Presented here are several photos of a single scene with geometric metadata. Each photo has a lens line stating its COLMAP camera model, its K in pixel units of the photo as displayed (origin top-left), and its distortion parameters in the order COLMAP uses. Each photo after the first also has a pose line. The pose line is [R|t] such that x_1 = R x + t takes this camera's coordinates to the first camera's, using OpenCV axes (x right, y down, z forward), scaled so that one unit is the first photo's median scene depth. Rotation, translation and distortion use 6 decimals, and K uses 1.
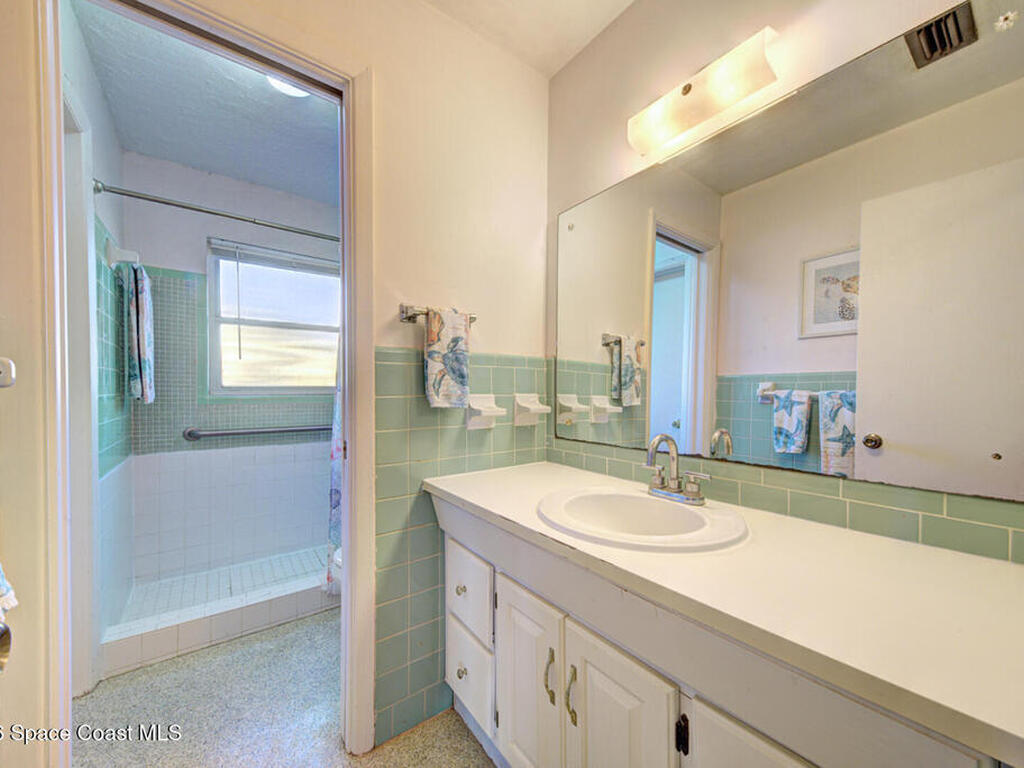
lens RADIAL K [[394.3, 0, 511.8], [0, 394.3, 396.0], [0, 0, 1]] dist [0.027261, -0.010004]
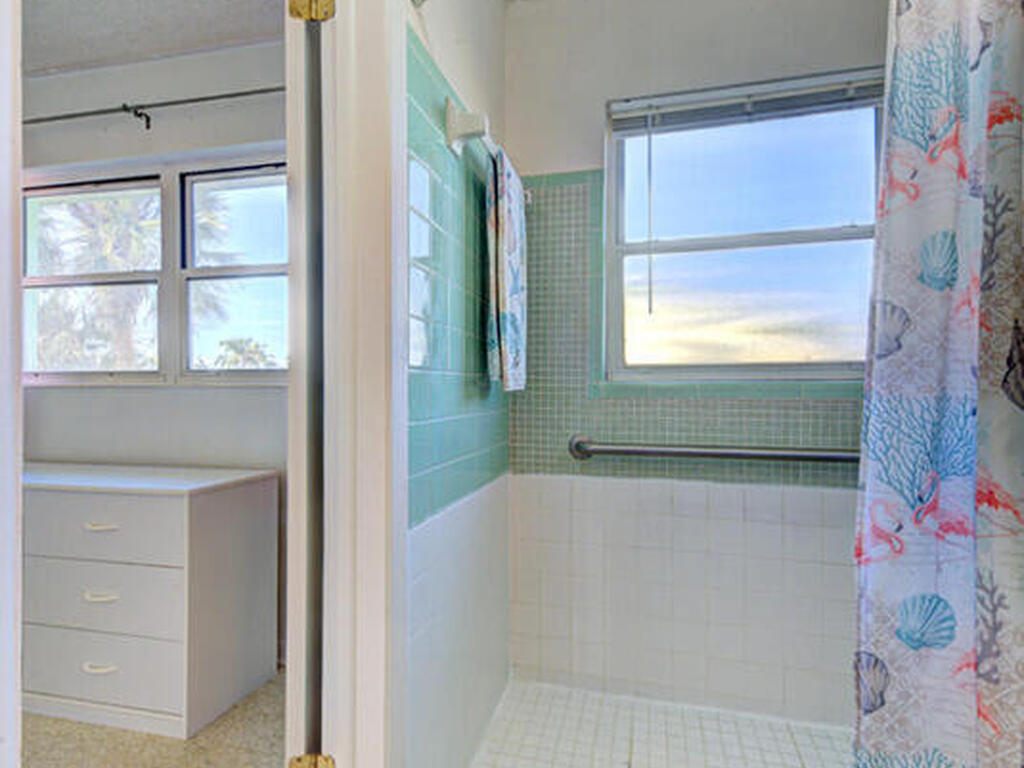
lens RADIAL K [[497.3, 0, 543.6], [0, 497.3, 388.7], [0, 0, 1]] dist [0.002336, -0.000026]
pose [[0.655810, -0.000393, -0.754926, -0.292052], [-0.009018, 0.999924, -0.008355, 0.016690], [0.754872, 0.012287, 0.655757, 0.486267]]
